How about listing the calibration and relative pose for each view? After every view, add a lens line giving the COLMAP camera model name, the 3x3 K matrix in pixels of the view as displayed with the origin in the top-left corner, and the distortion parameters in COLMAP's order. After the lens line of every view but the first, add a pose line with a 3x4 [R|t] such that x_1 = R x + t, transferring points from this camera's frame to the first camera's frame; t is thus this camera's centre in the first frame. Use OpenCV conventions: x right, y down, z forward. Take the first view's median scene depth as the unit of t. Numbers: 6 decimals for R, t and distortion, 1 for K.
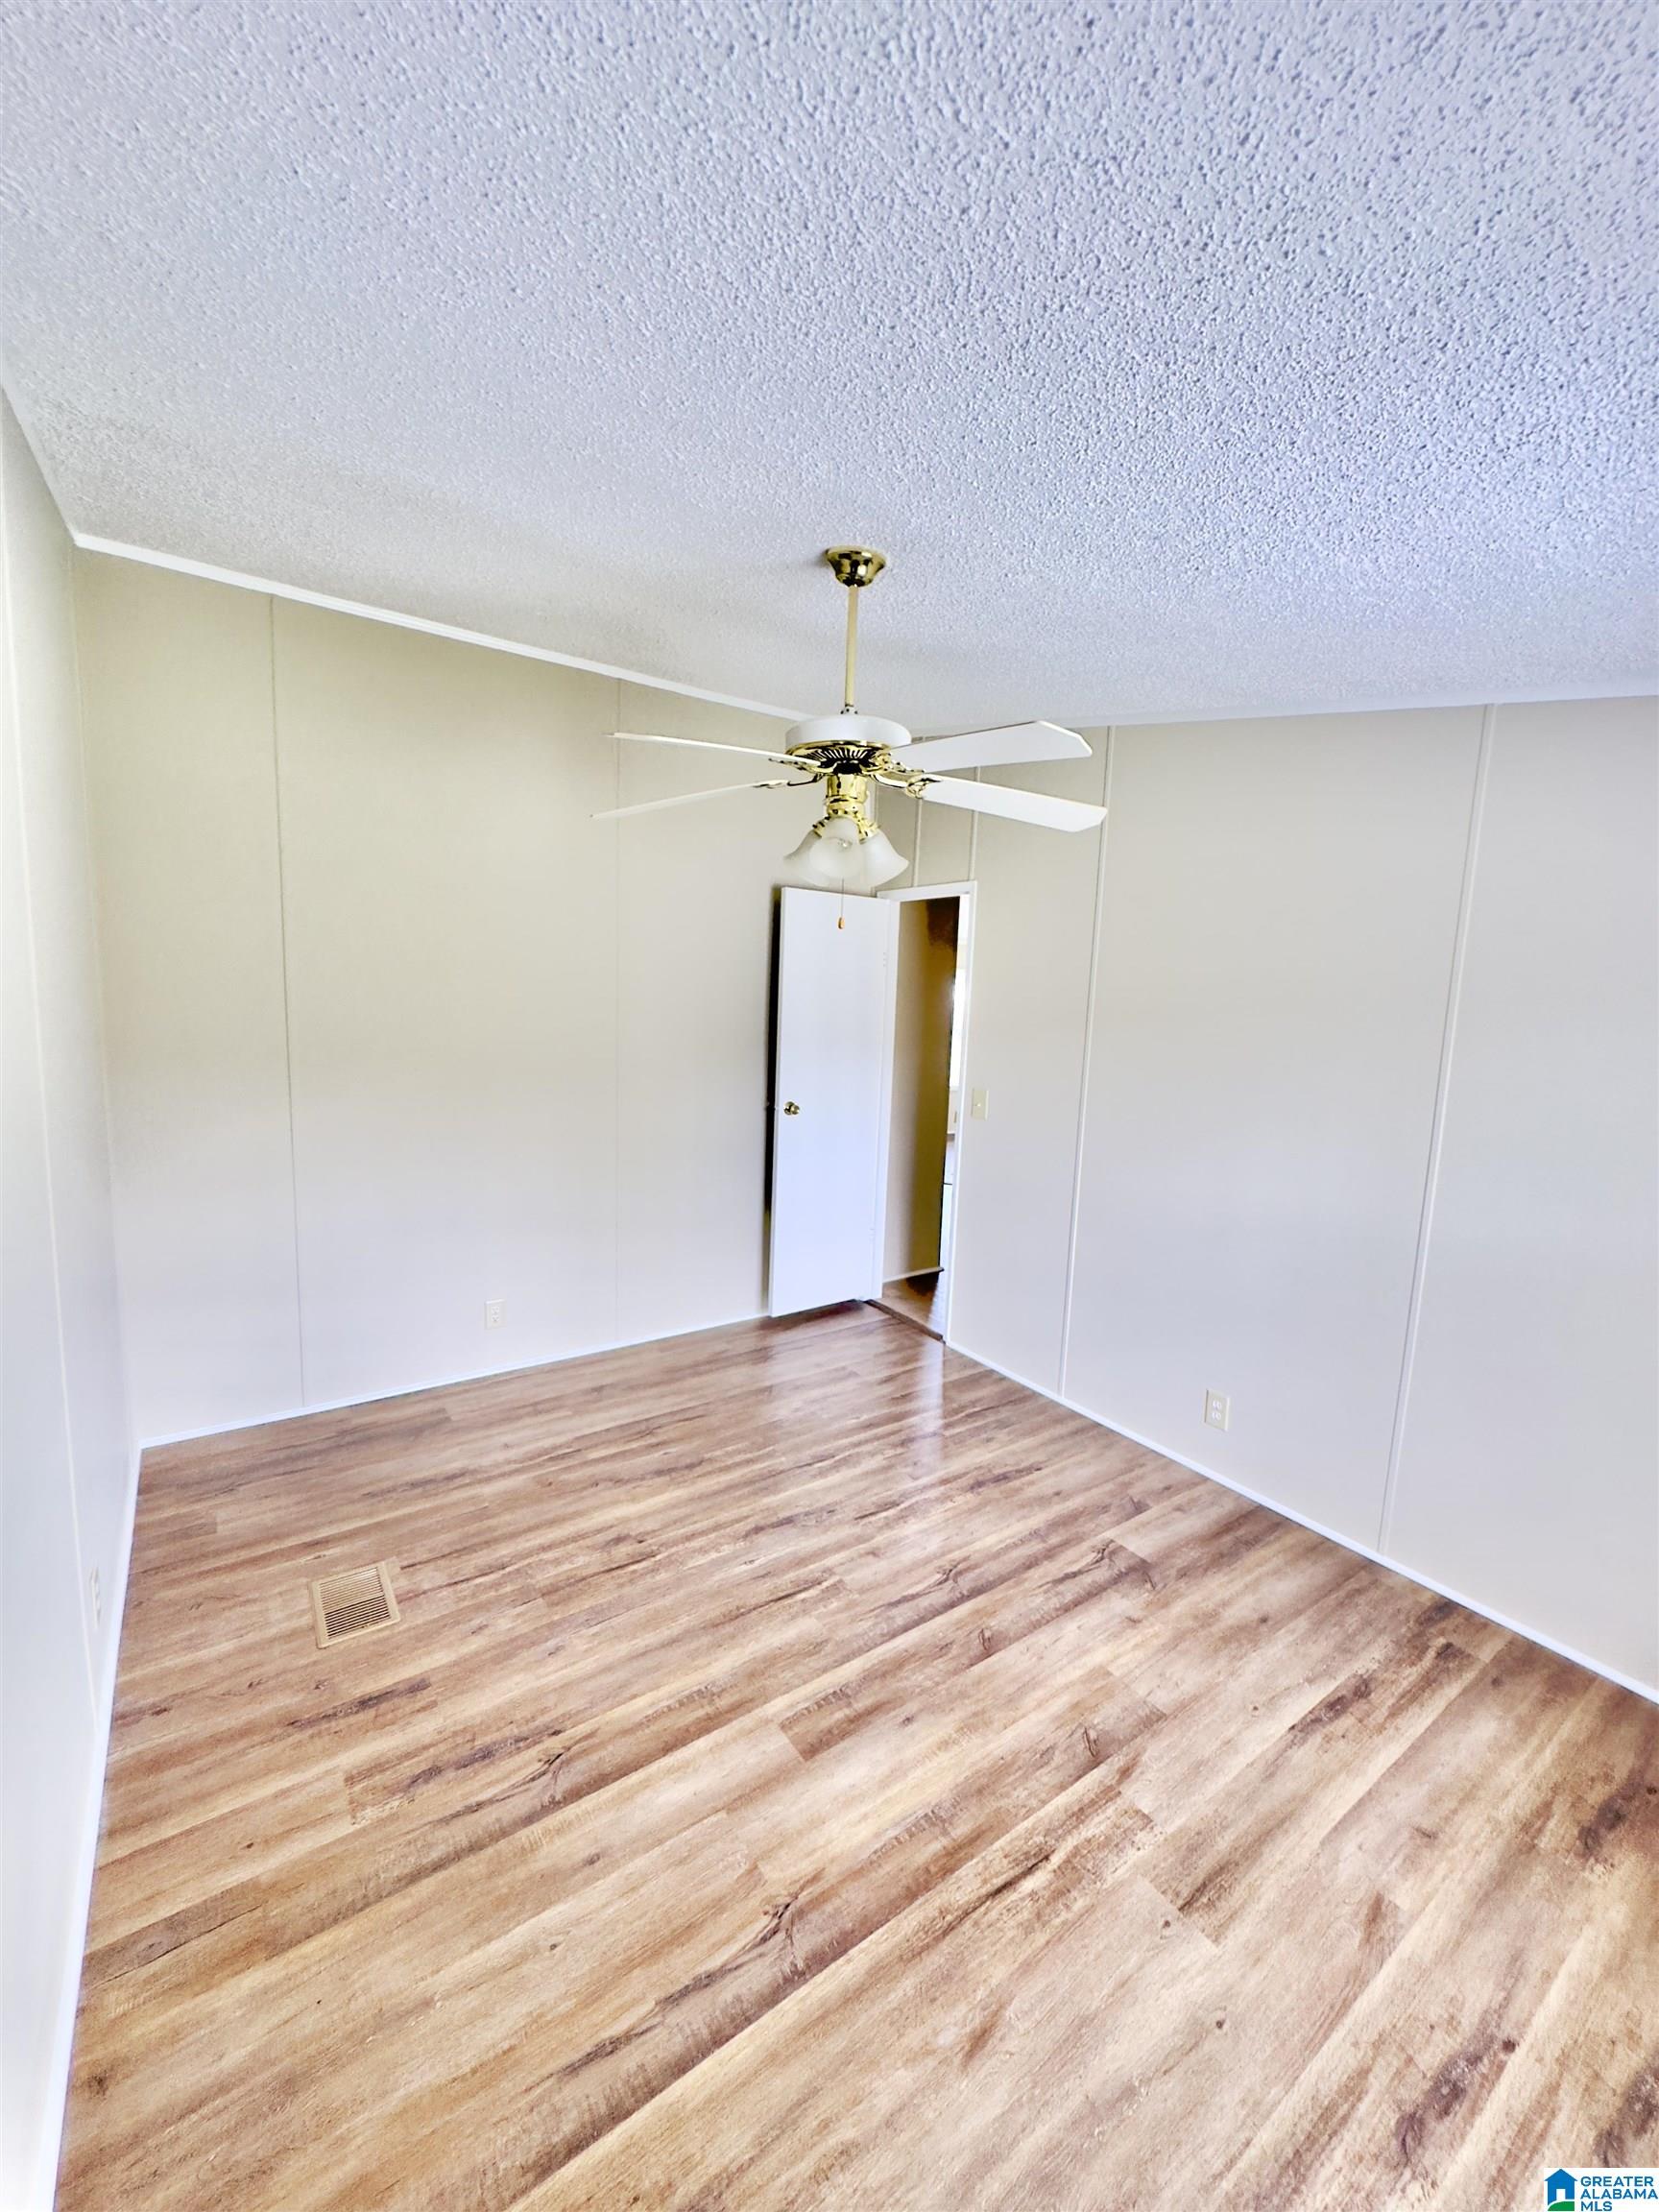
lens RADIAL K [[893.8, 0, 827.3], [0, 893.8, 1111.6], [0, 0, 1]] dist [-0.014172, -0.000050]
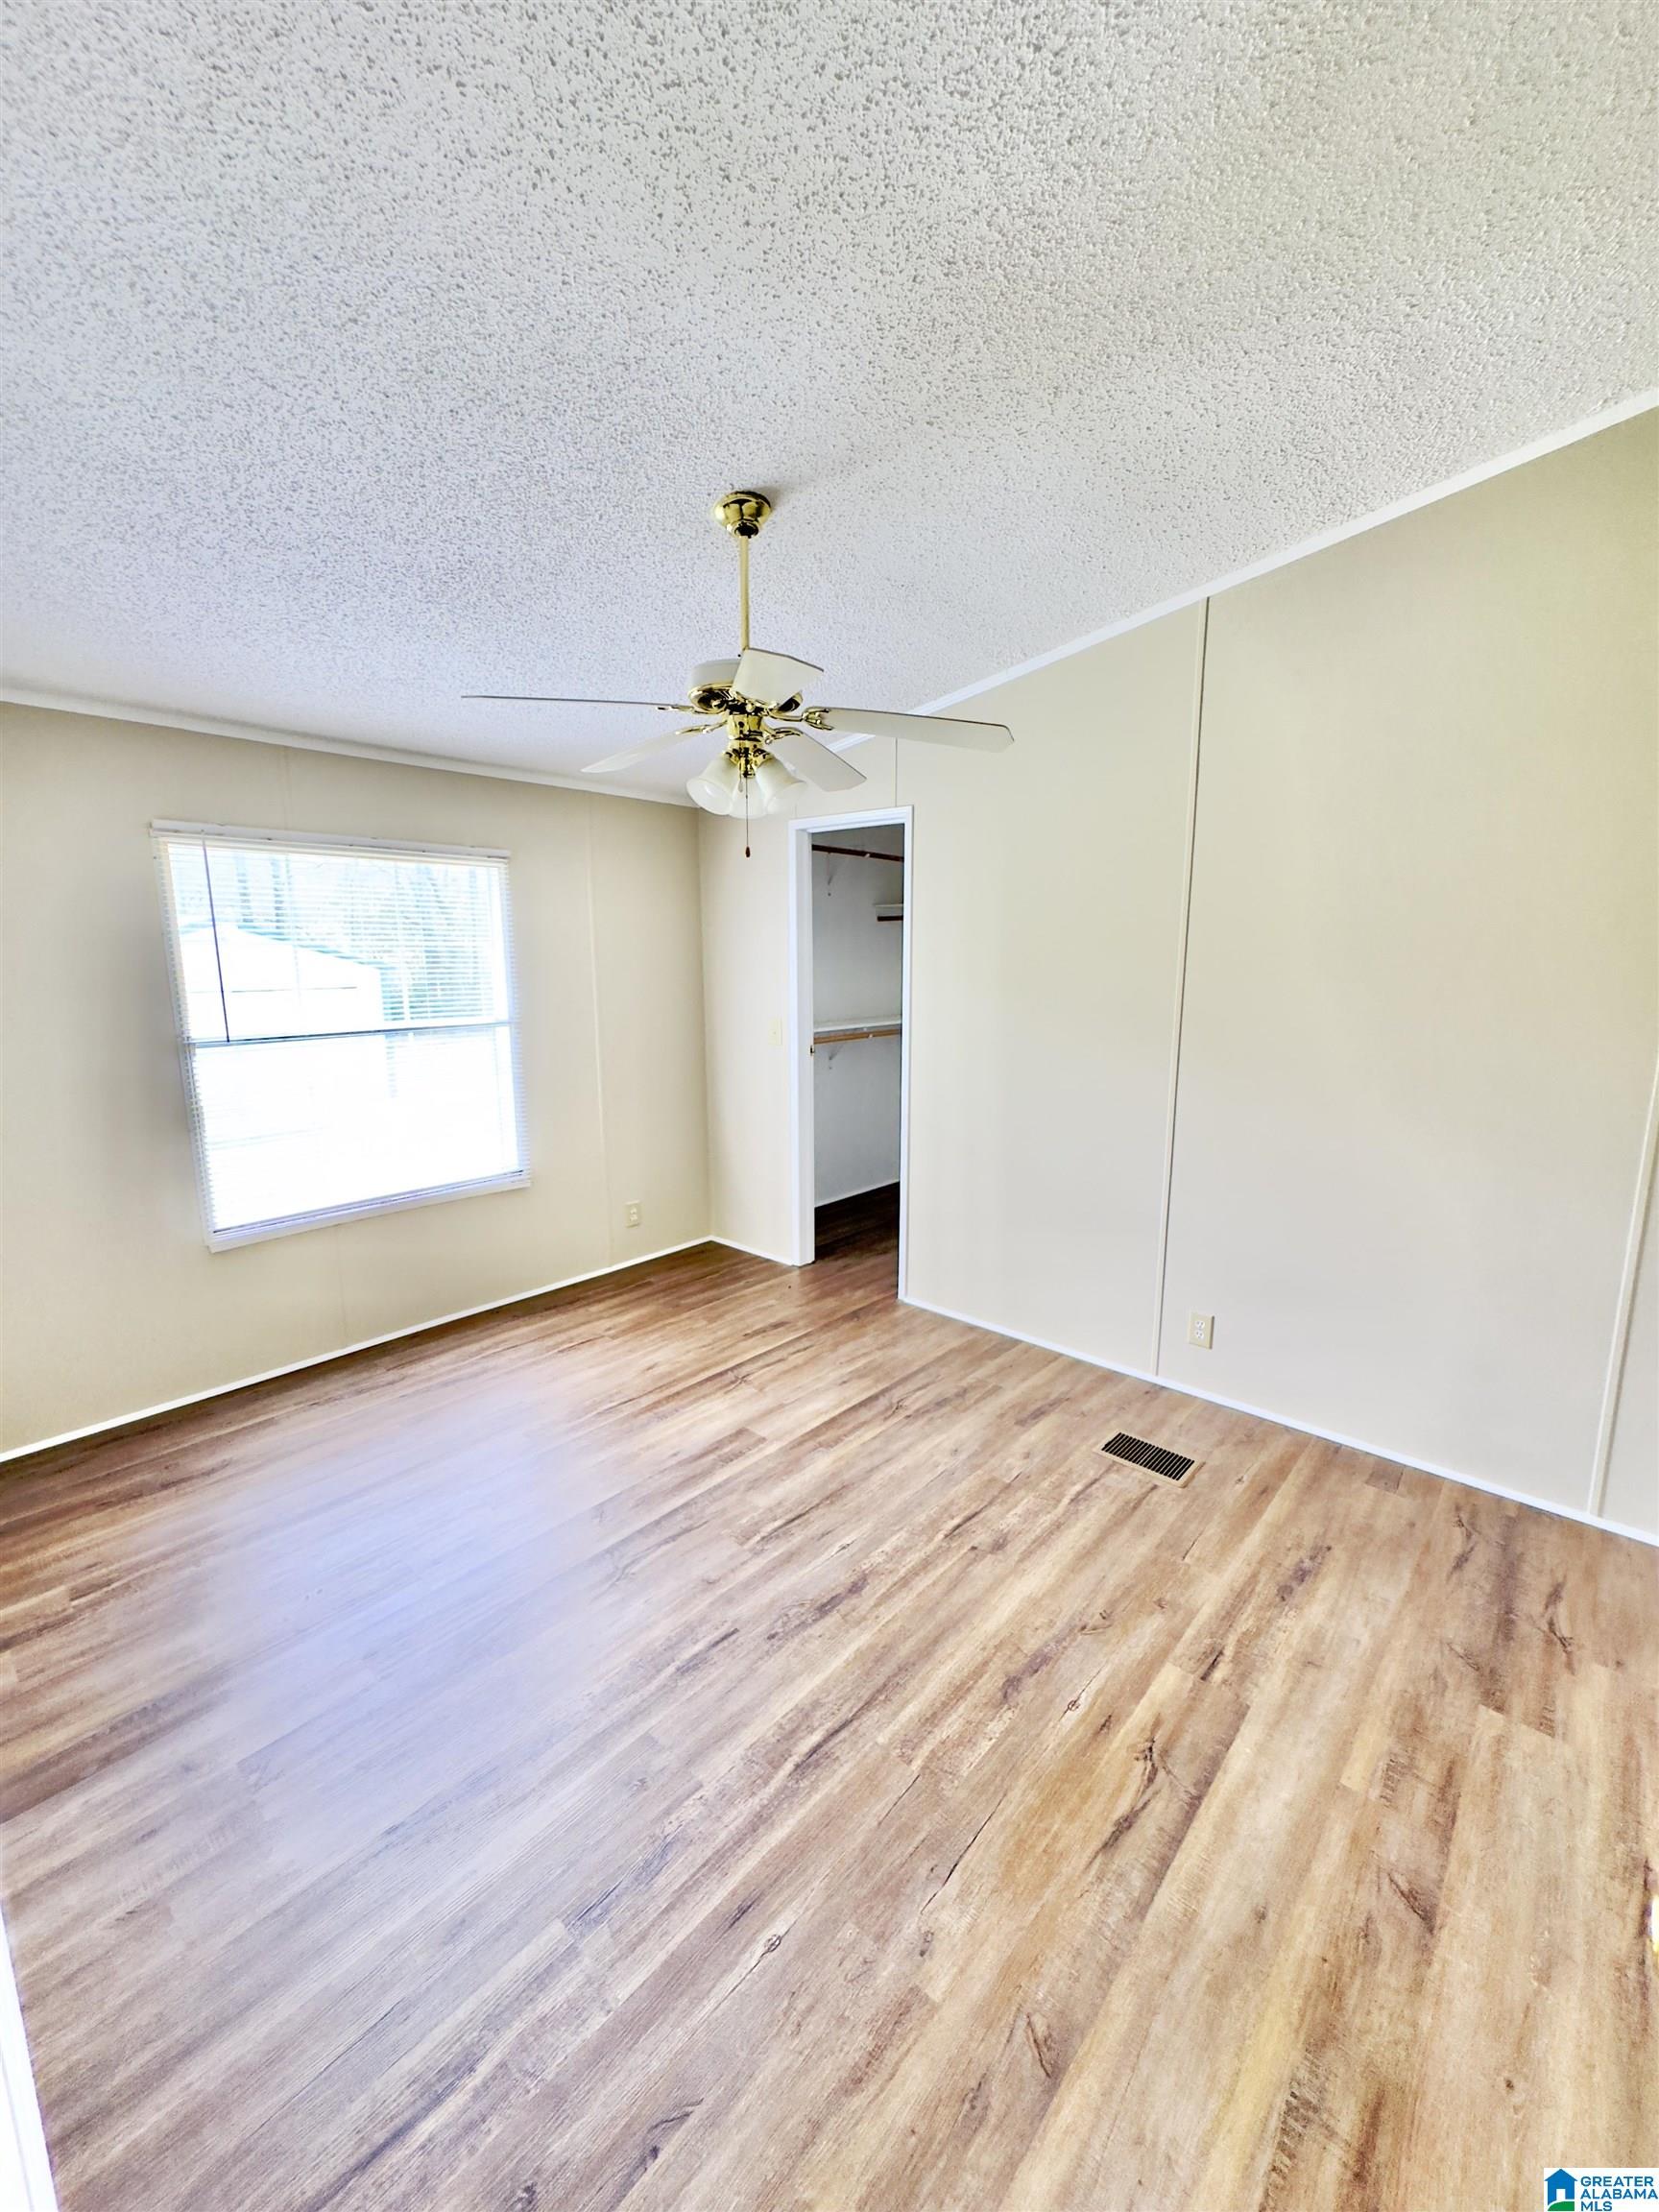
lens RADIAL K [[893.8, 0, 827.5], [0, 893.8, 1106.9], [0, 0, 1]] dist [-0.014172, -0.000050]
pose [[-0.974935, -0.002911, -0.222469, 0.133094], [-0.067567, 0.956564, 0.283586, -0.182168], [0.211980, 0.291509, -0.932784, 1.703861]]
